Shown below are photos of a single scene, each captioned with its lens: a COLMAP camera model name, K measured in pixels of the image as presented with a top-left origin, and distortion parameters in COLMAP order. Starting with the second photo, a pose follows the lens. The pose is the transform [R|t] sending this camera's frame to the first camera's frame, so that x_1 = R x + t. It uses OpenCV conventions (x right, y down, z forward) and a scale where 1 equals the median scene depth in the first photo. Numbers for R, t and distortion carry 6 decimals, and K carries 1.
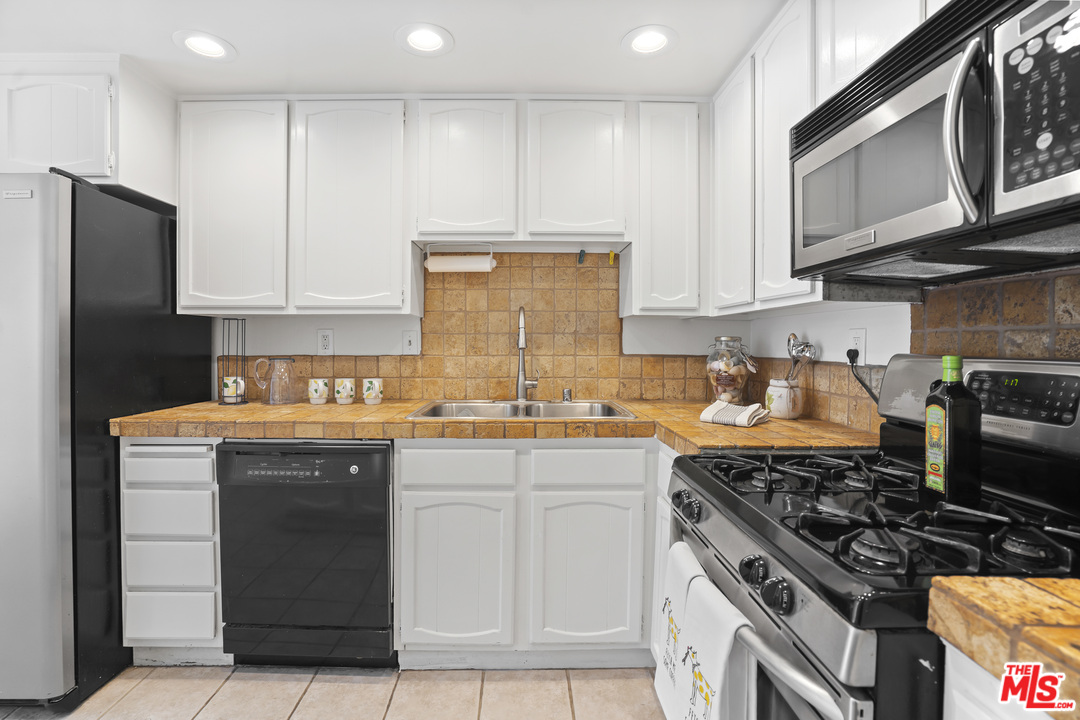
lens RADIAL K [[516.5, 0, 538.7], [0, 516.5, 349.6], [0, 0, 1]] dist [-0.018035, 0.005189]
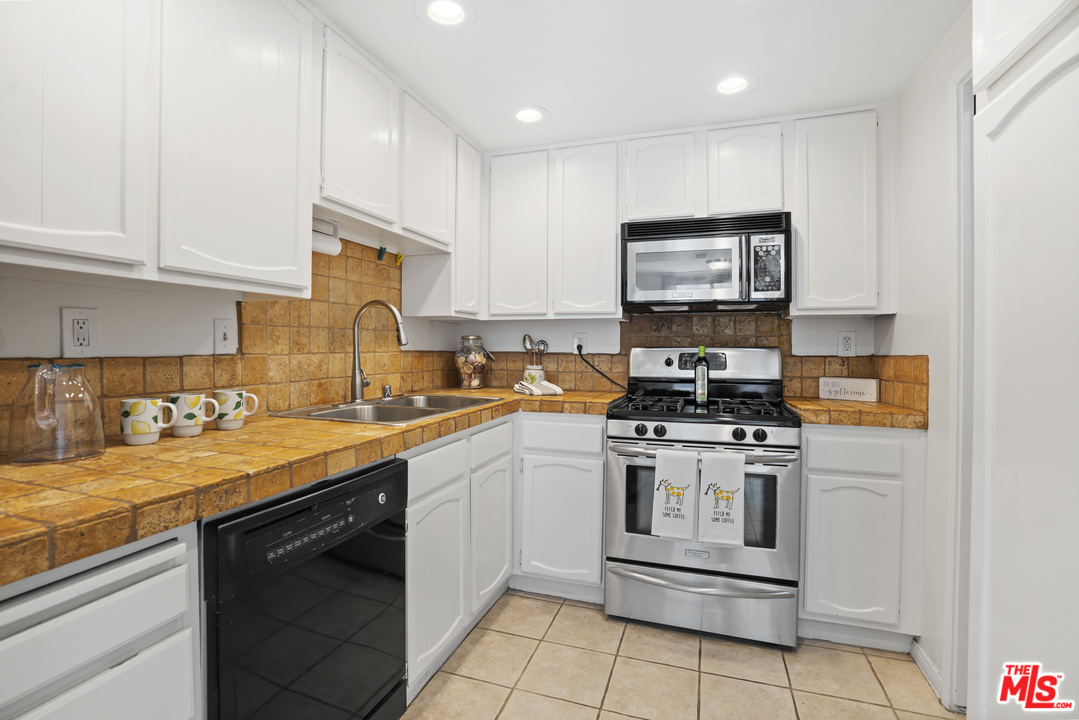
lens RADIAL K [[516.0, 0, 528.4], [0, 516.0, 348.3], [0, 0, 1]] dist [-0.018035, 0.005189]
pose [[0.325078, -0.004870, 0.945675, -0.820249], [0.009005, 0.999957, 0.002054, 0.004820], [-0.945644, 0.007848, 0.325108, 0.430449]]
